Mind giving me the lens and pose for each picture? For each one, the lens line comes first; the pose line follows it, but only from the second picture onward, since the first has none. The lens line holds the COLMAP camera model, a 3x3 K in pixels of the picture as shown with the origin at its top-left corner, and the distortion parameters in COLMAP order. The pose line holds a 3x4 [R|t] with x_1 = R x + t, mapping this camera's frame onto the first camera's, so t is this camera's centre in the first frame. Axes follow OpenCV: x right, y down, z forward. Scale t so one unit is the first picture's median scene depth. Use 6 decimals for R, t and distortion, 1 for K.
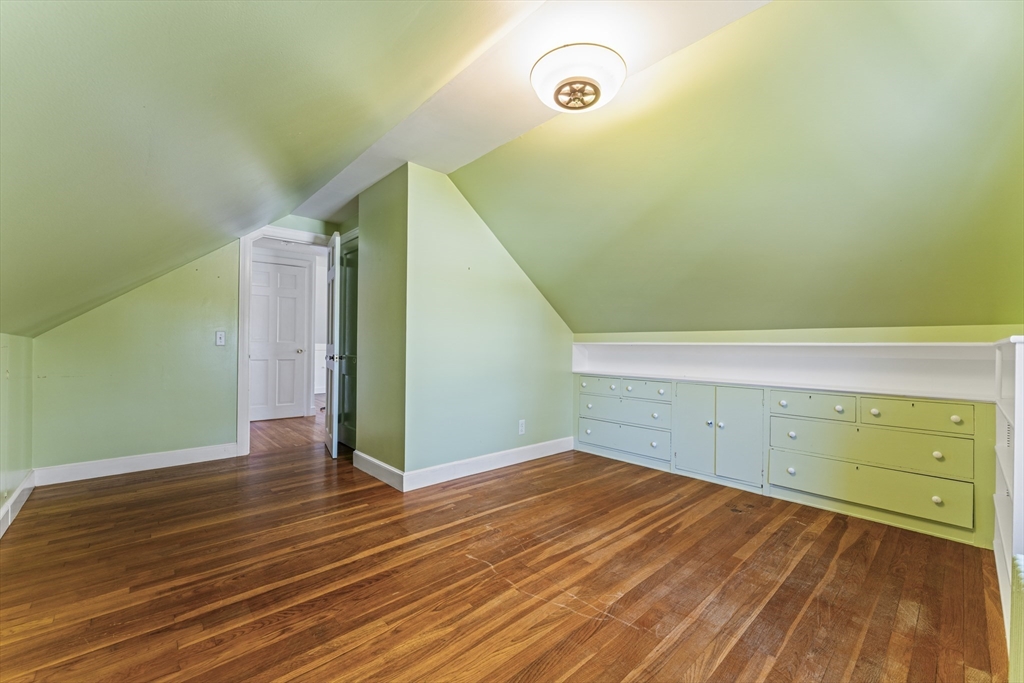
lens RADIAL K [[414.3, 0, 517.4], [0, 414.3, 341.6], [0, 0, 1]] dist [-0.000276, 0.000118]
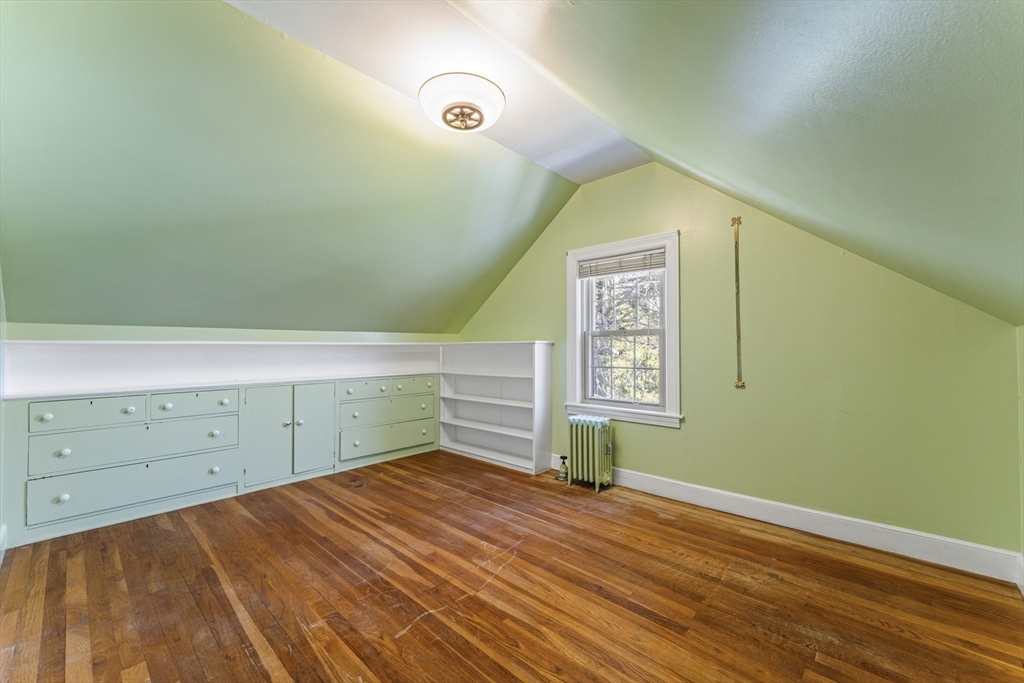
lens RADIAL K [[414.3, 0, 502.3], [0, 414.3, 341.7], [0, 0, 1]] dist [-0.000276, 0.000118]
pose [[-0.062346, 0.002325, 0.998052, -0.776688], [-0.006804, 0.999973, -0.002754, 0.000587], [-0.998031, -0.006963, -0.062328, 0.783395]]
